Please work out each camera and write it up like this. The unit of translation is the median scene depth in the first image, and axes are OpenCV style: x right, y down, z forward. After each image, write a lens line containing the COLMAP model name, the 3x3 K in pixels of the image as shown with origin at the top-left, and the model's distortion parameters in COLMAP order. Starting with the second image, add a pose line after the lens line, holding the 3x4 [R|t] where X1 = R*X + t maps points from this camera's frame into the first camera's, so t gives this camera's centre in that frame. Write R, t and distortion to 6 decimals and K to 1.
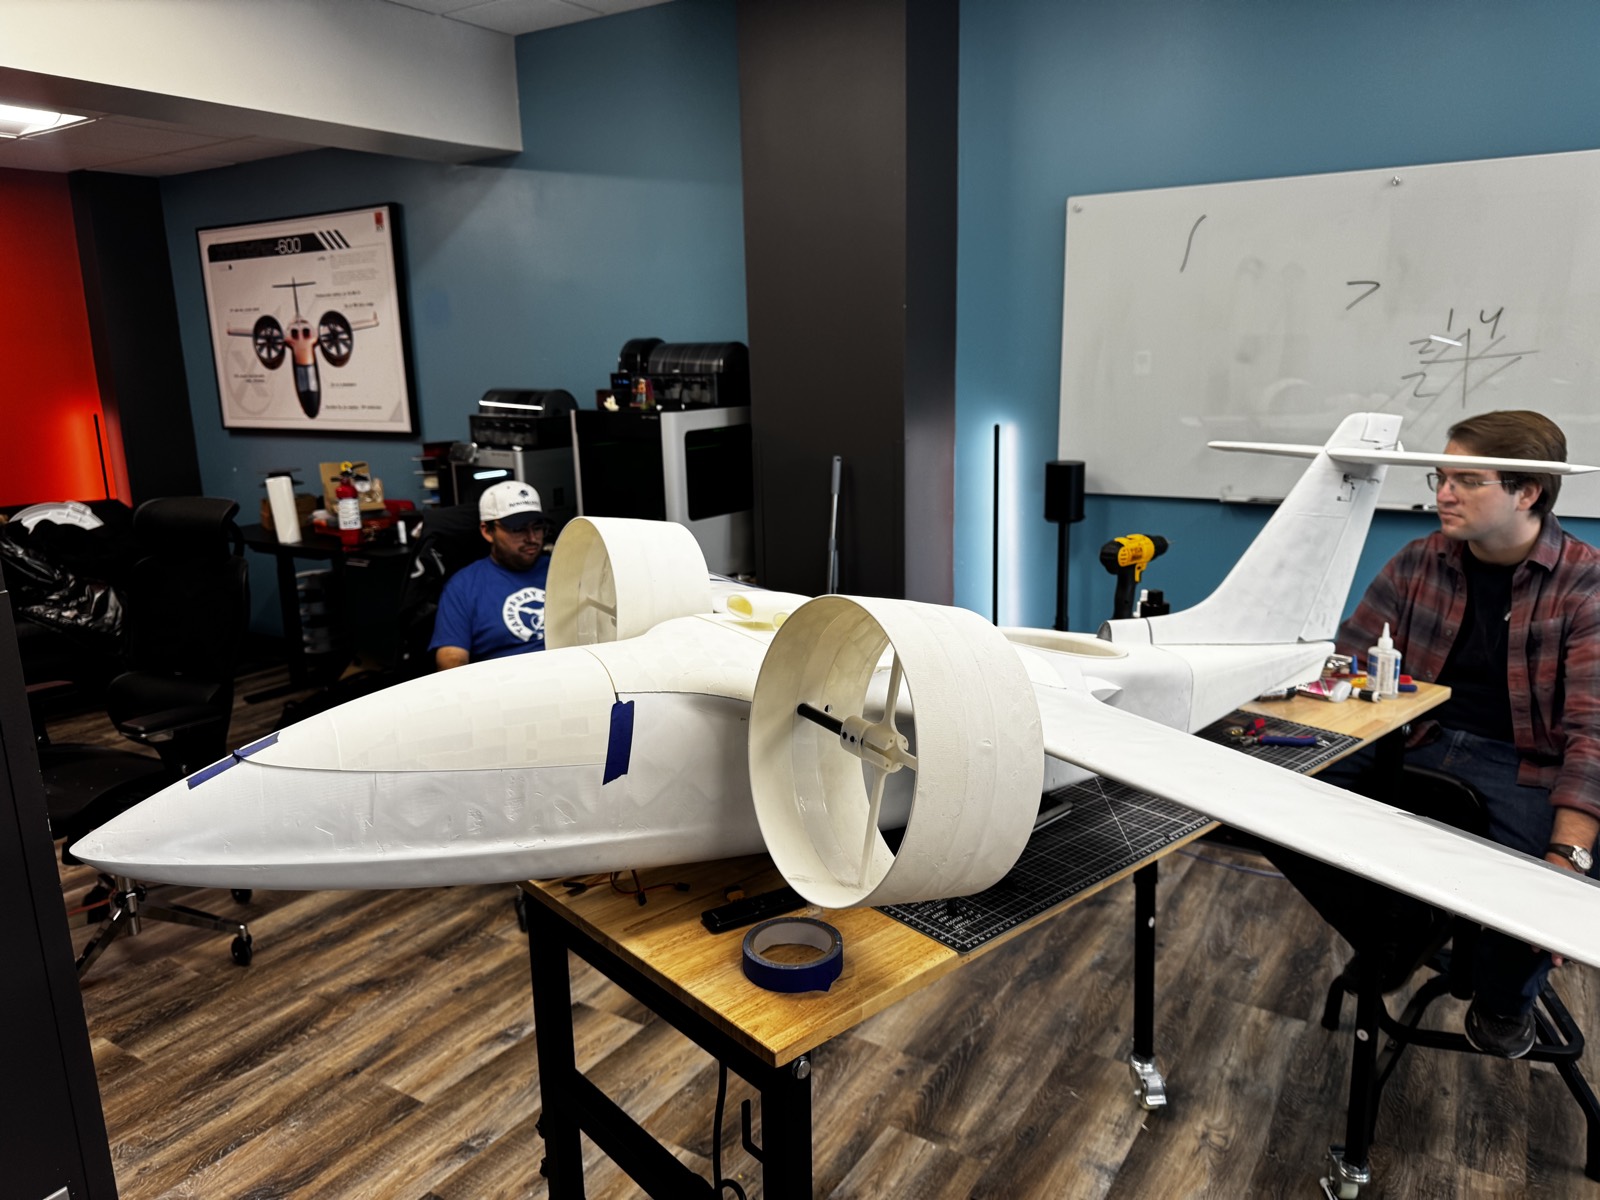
lens RADIAL K [[1123.0, 0, 800.0], [0, 1123.0, 600.0], [0, 0, 1]] dist [0.004002, 0.001154]
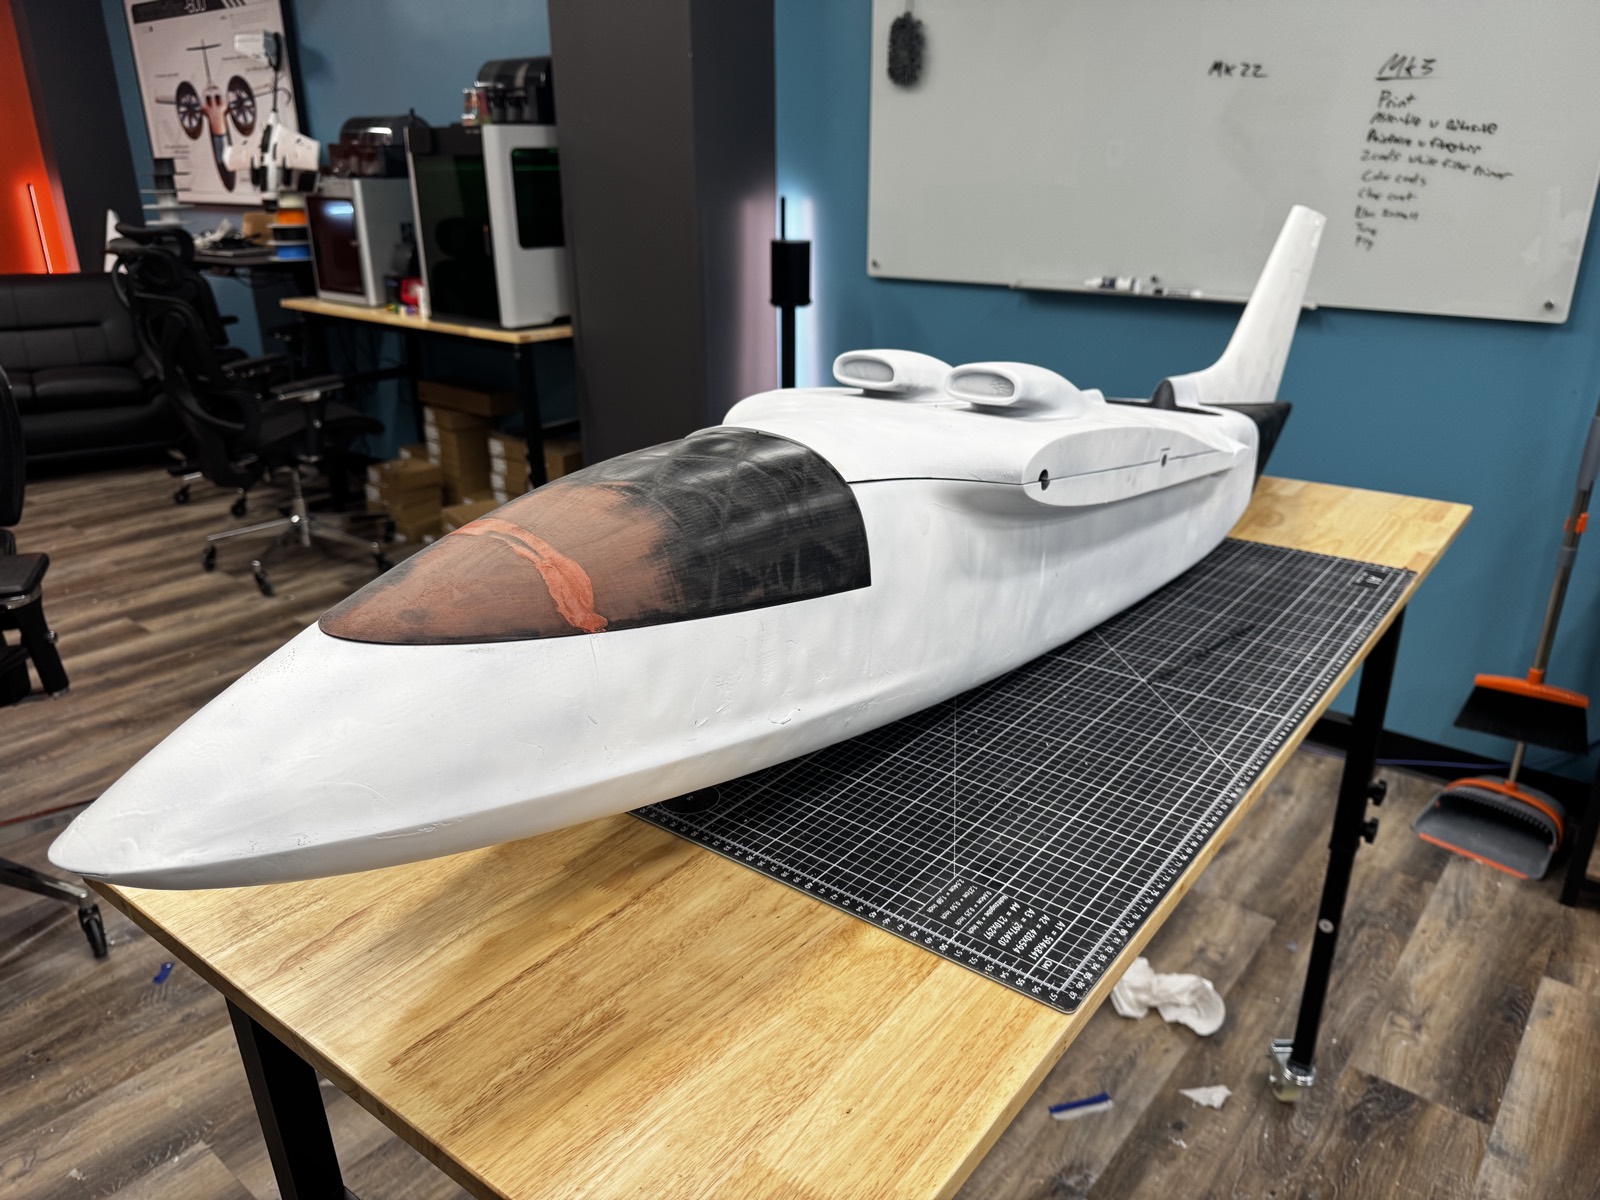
lens RADIAL K [[1138.6, 0, 800.0], [0, 1138.6, 600.0], [0, 0, 1]] dist [-0.000486, -0.002224]
pose [[0.995178, 0.047223, -0.085972, 0.171095], [-0.032607, 0.985905, 0.164097, 0.012499], [0.092510, -0.160502, 0.982691, 0.004415]]
